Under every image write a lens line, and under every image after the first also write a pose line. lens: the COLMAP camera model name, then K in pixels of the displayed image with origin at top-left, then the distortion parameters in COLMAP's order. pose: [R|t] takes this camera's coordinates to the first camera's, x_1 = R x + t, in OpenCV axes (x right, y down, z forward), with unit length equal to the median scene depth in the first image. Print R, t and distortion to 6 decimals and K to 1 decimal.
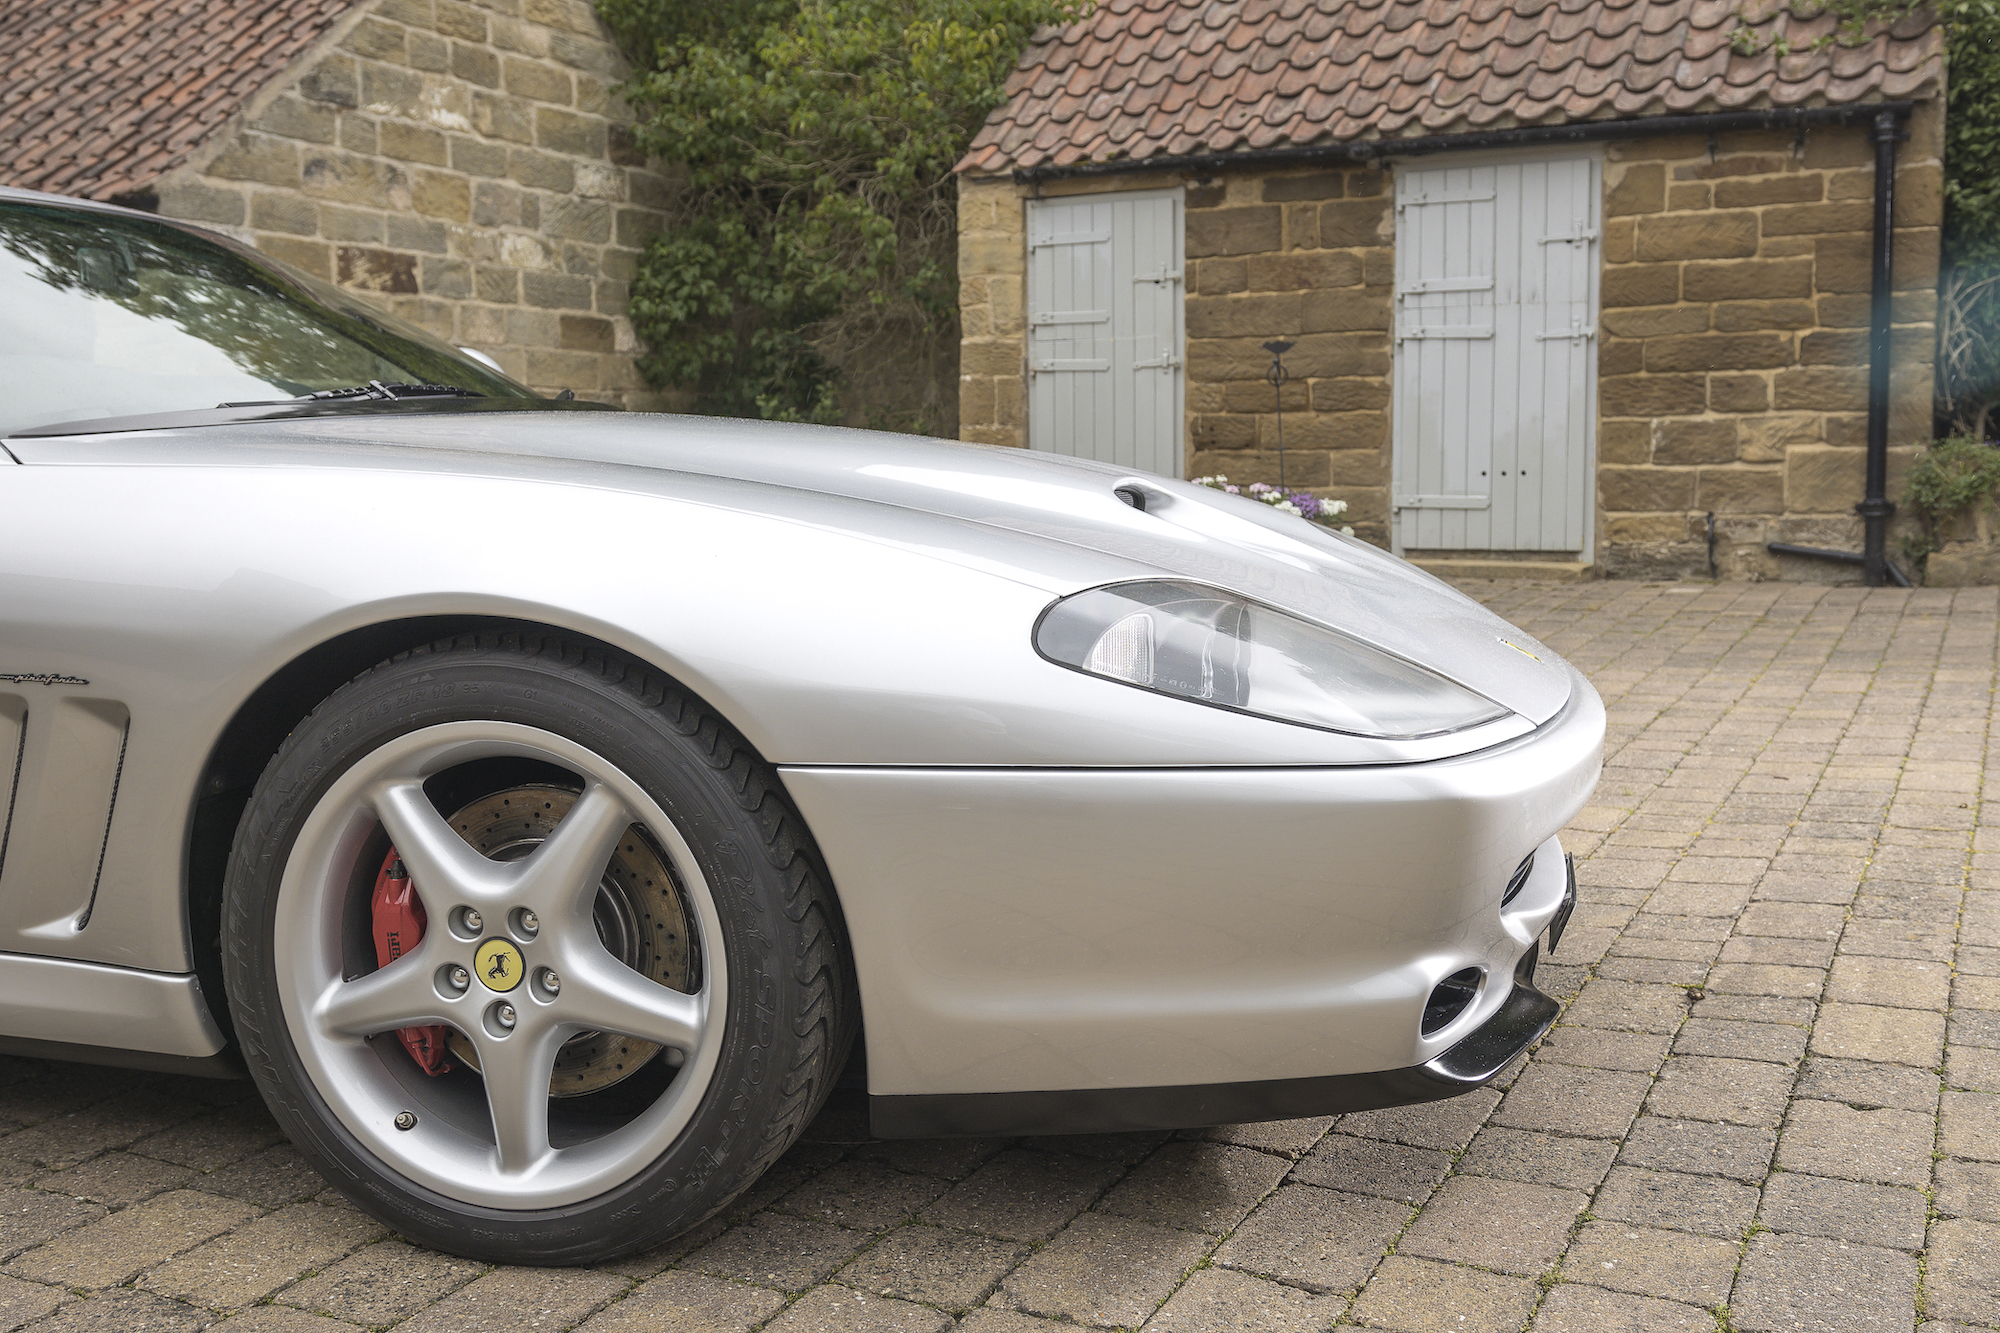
lens RADIAL K [[2007.2, 0, 1000.3], [0, 2007.2, 666.5], [0, 0, 1]] dist [0.014716, 0.000000]
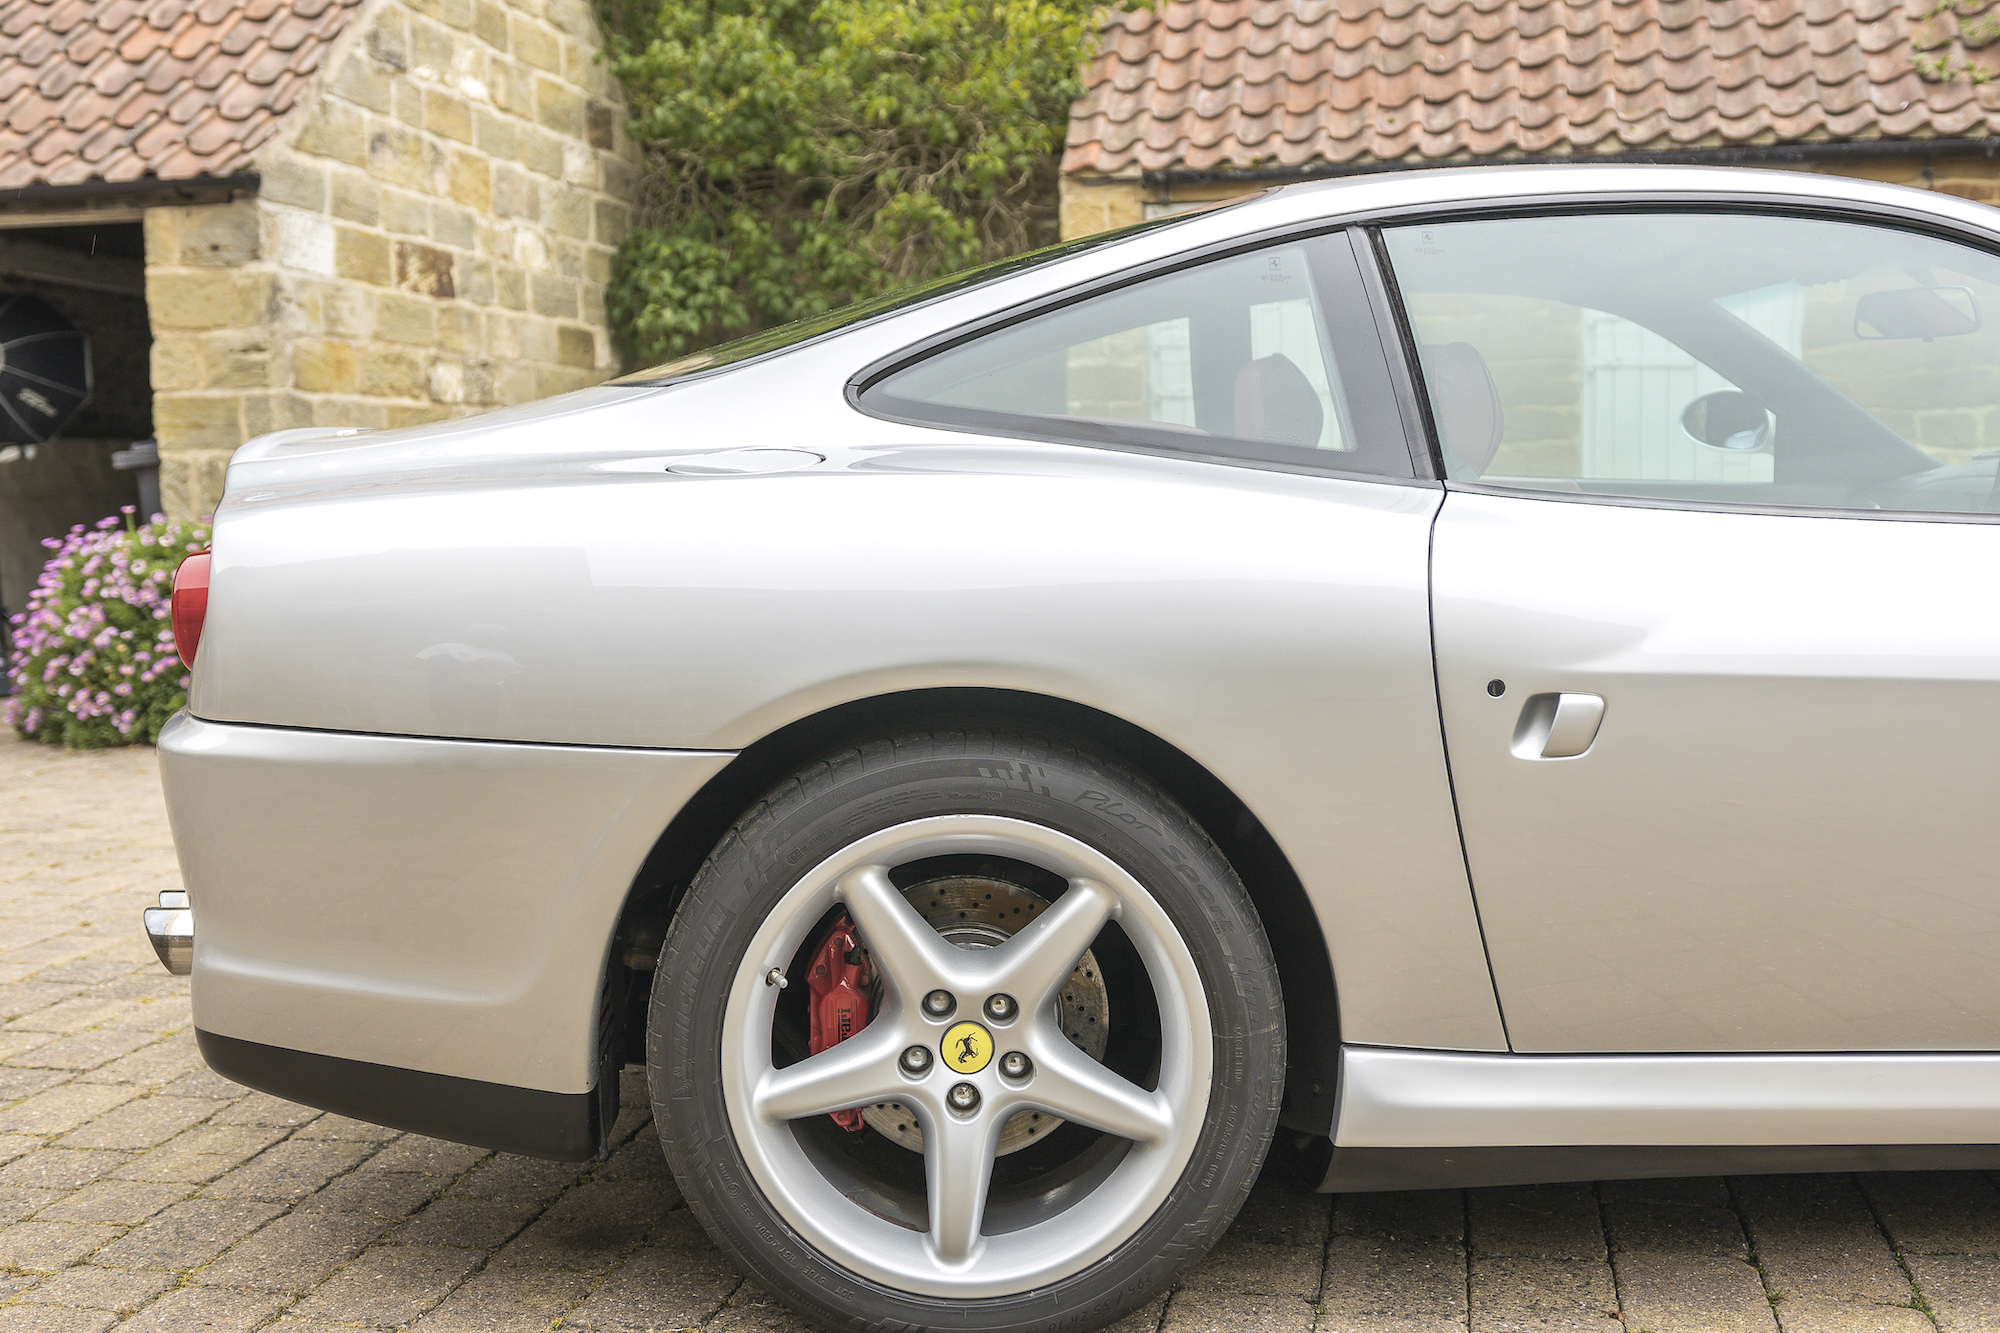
lens RADIAL K [[2244.4, 0, 1000.1], [0, 2244.4, 664.6], [0, 0, 1]] dist [0.022414, 0.000000]
pose [[0.965459, -0.024883, 0.259363, -0.309939], [0.030336, 0.999394, -0.017041, -0.013414], [-0.258782, 0.024321, 0.965629, 0.057969]]
